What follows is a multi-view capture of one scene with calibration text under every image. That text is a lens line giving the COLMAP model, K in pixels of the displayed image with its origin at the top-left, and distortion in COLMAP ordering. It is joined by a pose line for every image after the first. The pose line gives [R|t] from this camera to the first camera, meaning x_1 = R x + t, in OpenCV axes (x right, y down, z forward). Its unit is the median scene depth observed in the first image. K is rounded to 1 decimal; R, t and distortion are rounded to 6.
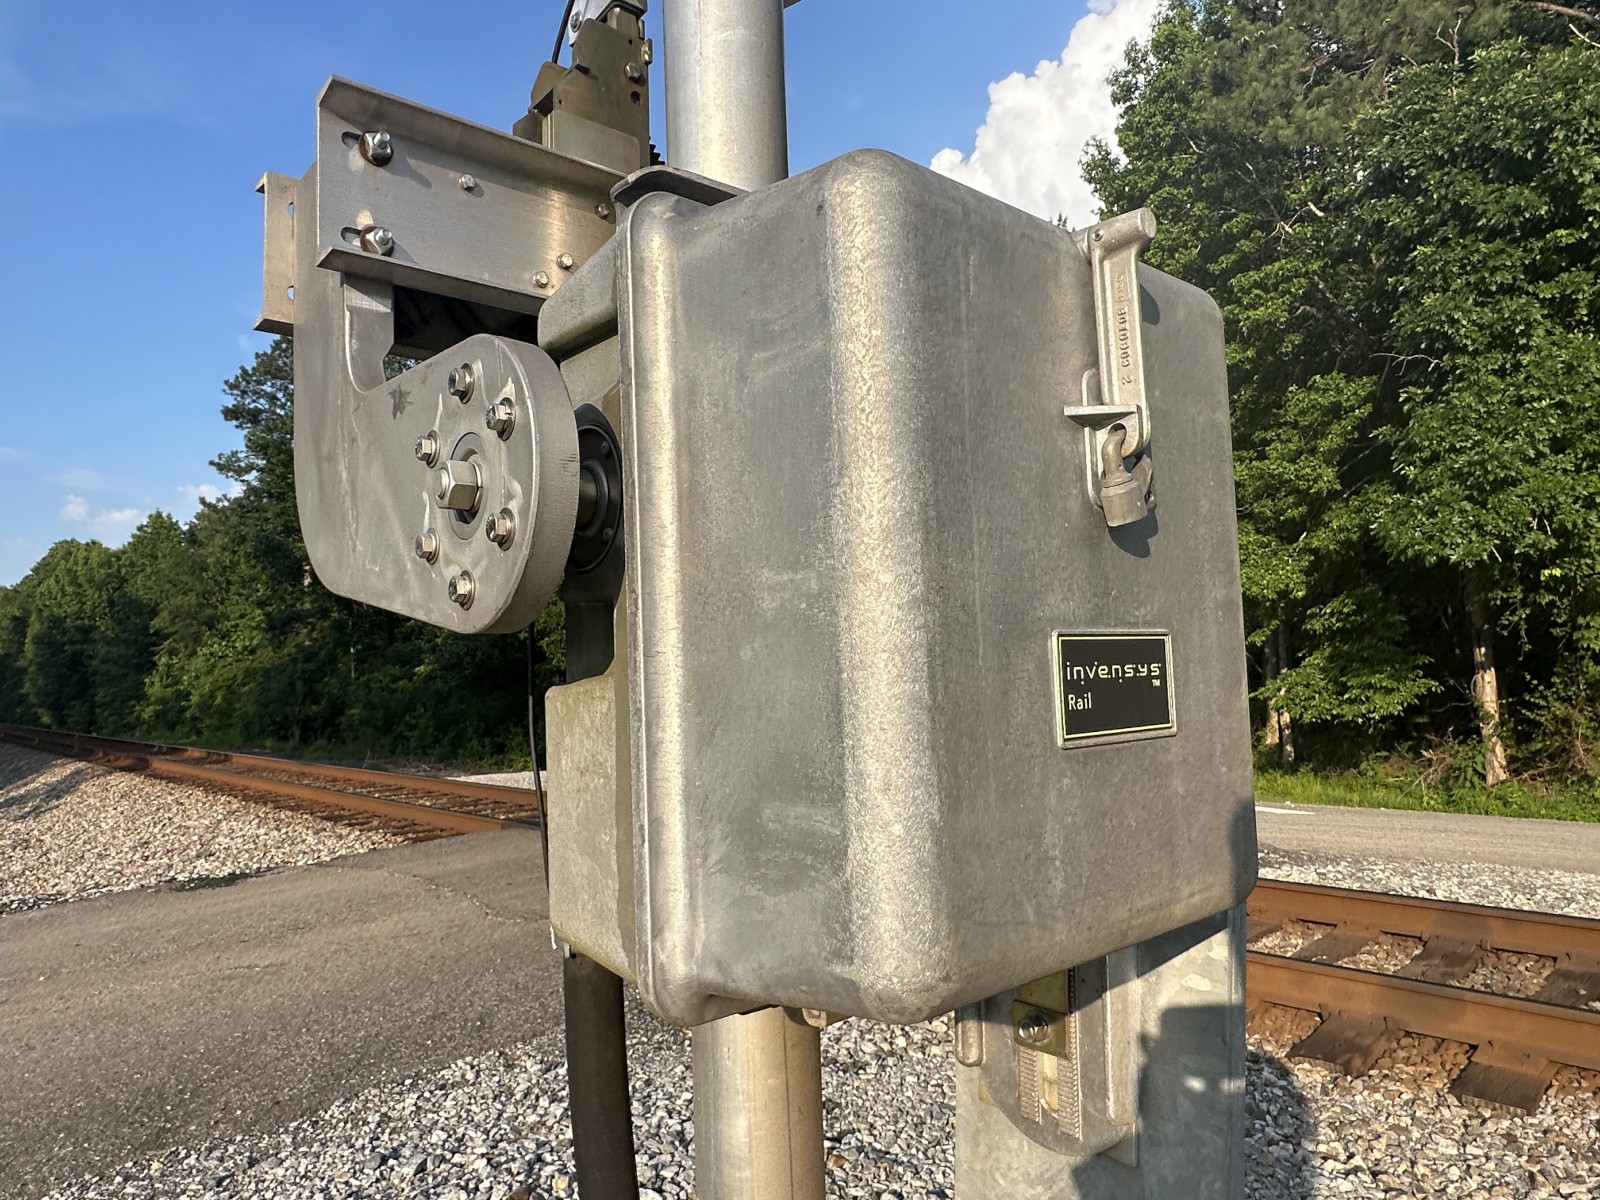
lens RADIAL K [[1024.4, 0, 782.5], [0, 1024.4, 618.8], [0, 0, 1]] dist [-0.003048, 0.002026]
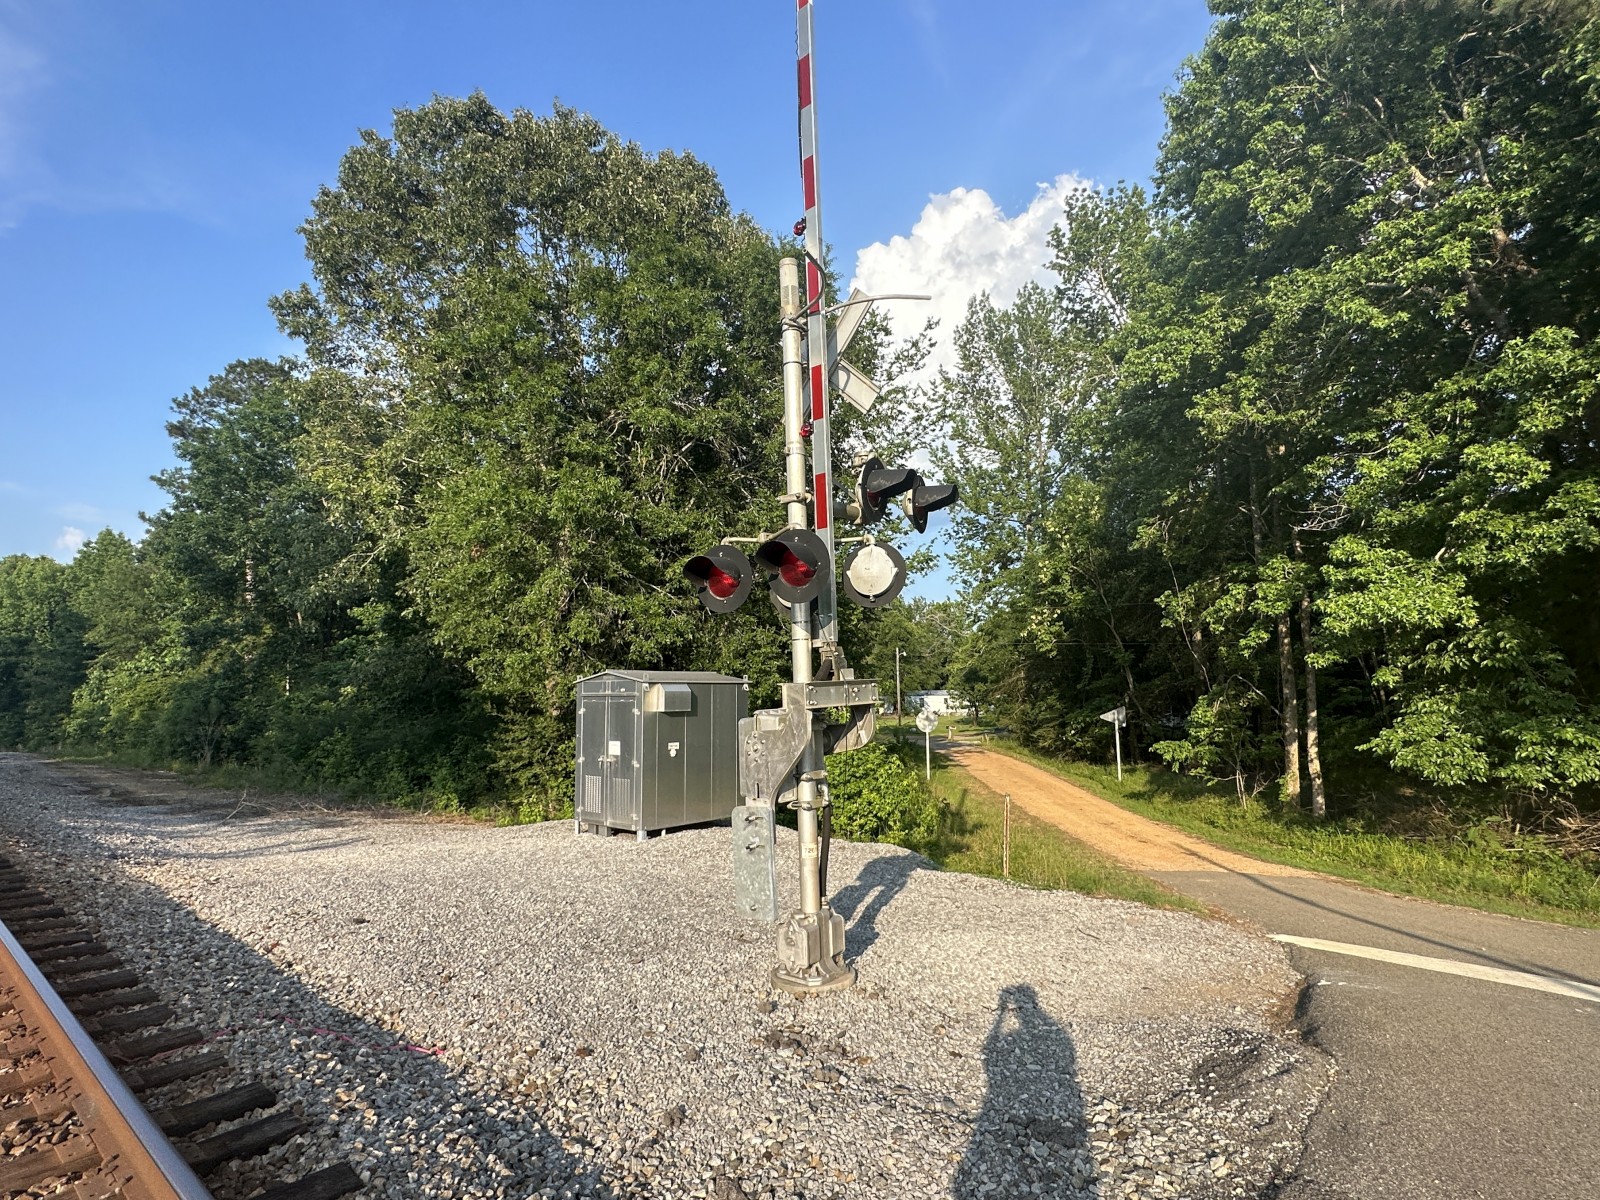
lens RADIAL K [[823.2, 0, 802.6], [0, 823.2, 607.3], [0, 0, 1]] dist [-0.002069, -0.000097]
pose [[0.991729, 0.032040, 0.124285, -0.072711], [-0.025236, 0.998115, -0.055937, 0.011781], [-0.125843, 0.052338, 0.990669, 0.431681]]
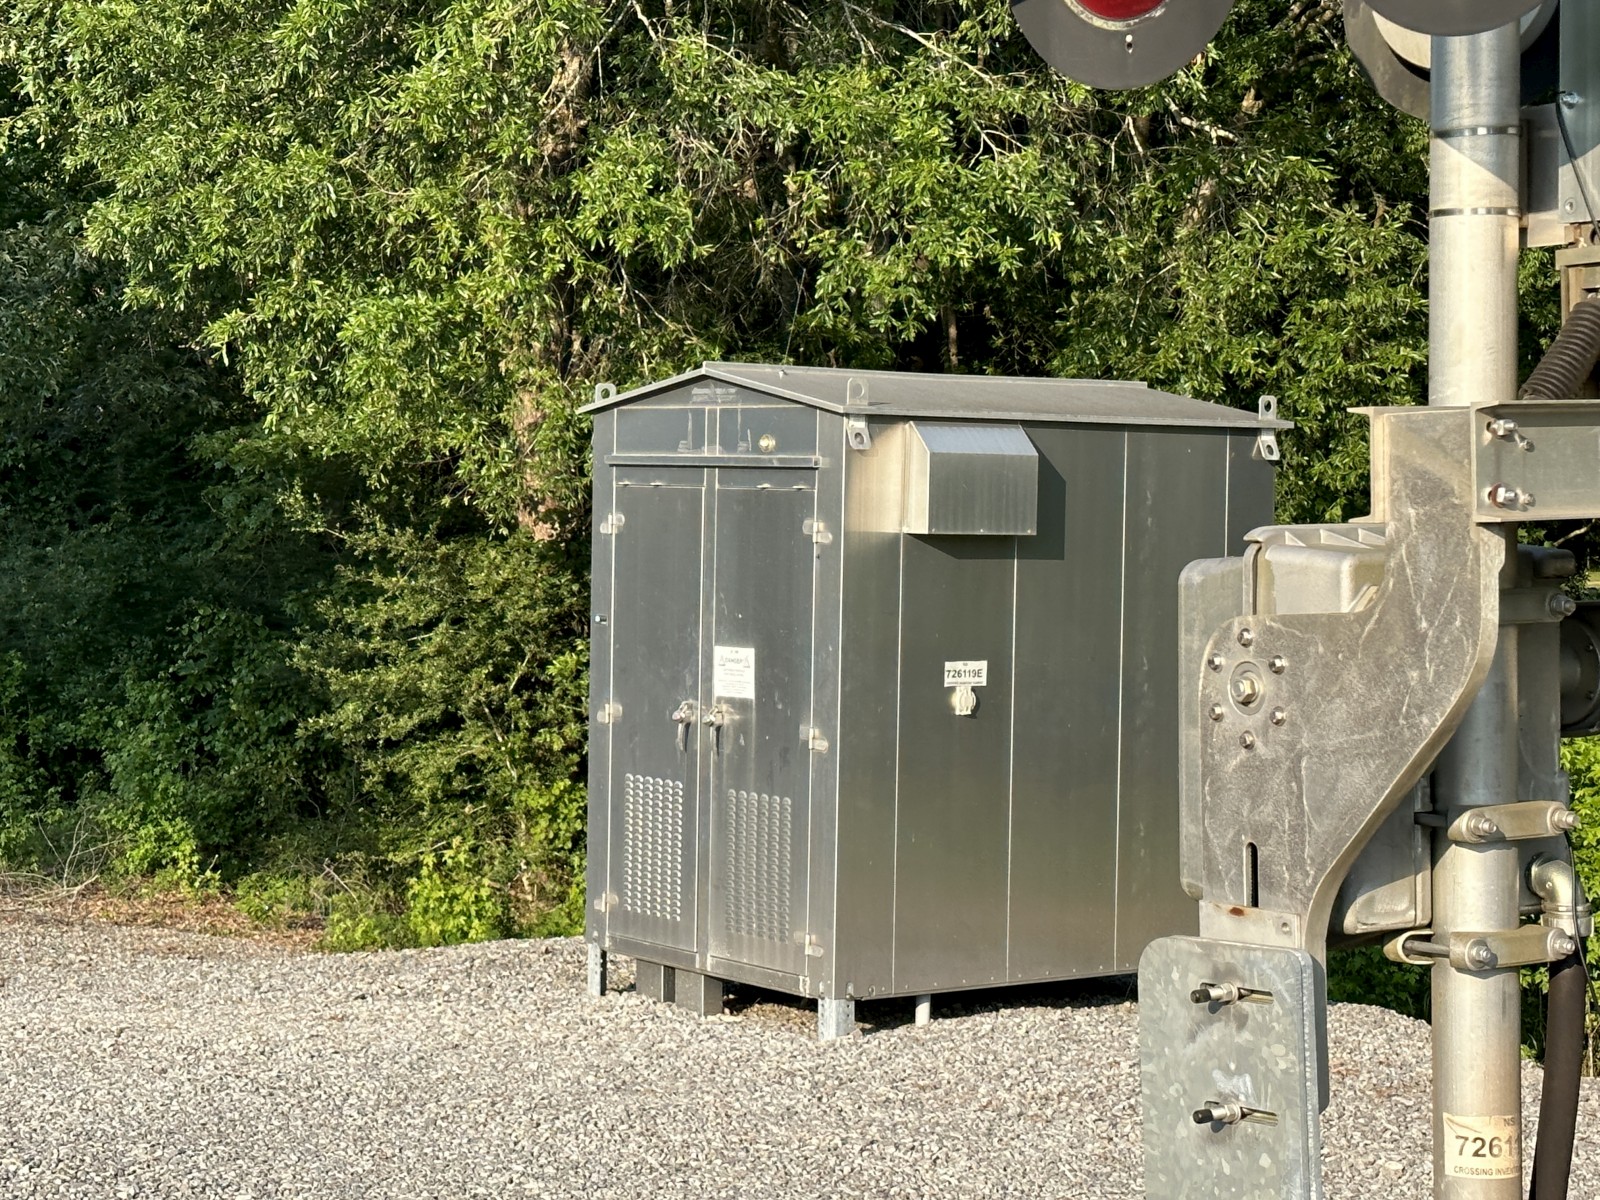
lens RADIAL K [[3232.4, 0, 847.7], [0, 3232.4, 574.3], [0, 0, 1]] dist [0.130709, 0.063935]
pose [[0.995749, 0.048508, -0.078295, -0.064232], [-0.041916, 0.995605, 0.083747, 0.015621], [0.082014, -0.080109, 0.993406, 0.462084]]
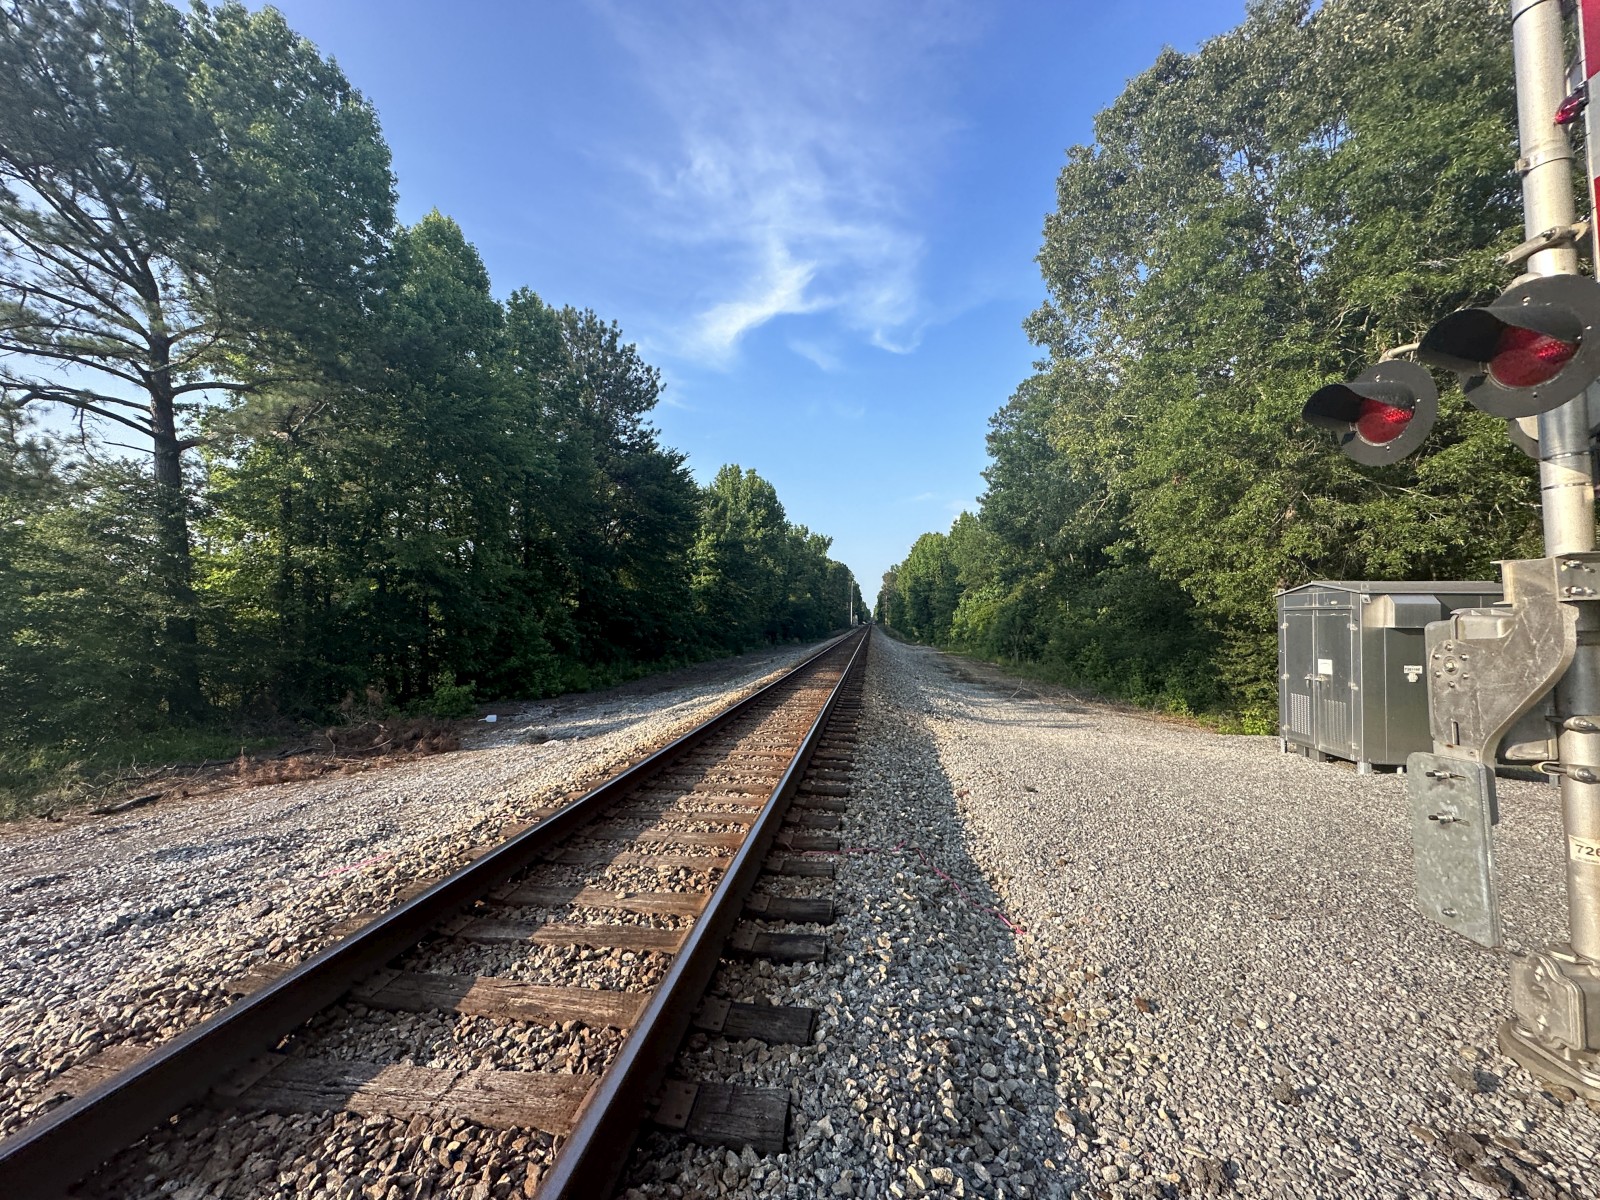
lens RADIAL K [[641.8, 0, 802.2], [0, 641.8, 600.5], [0, 0, 1]] dist [-0.000995, 0.000544]
pose [[0.664670, 0.011732, -0.747045, -0.043613], [0.014871, 0.999471, 0.028927, 0.023413], [0.746989, -0.030336, 0.664144, 0.513203]]
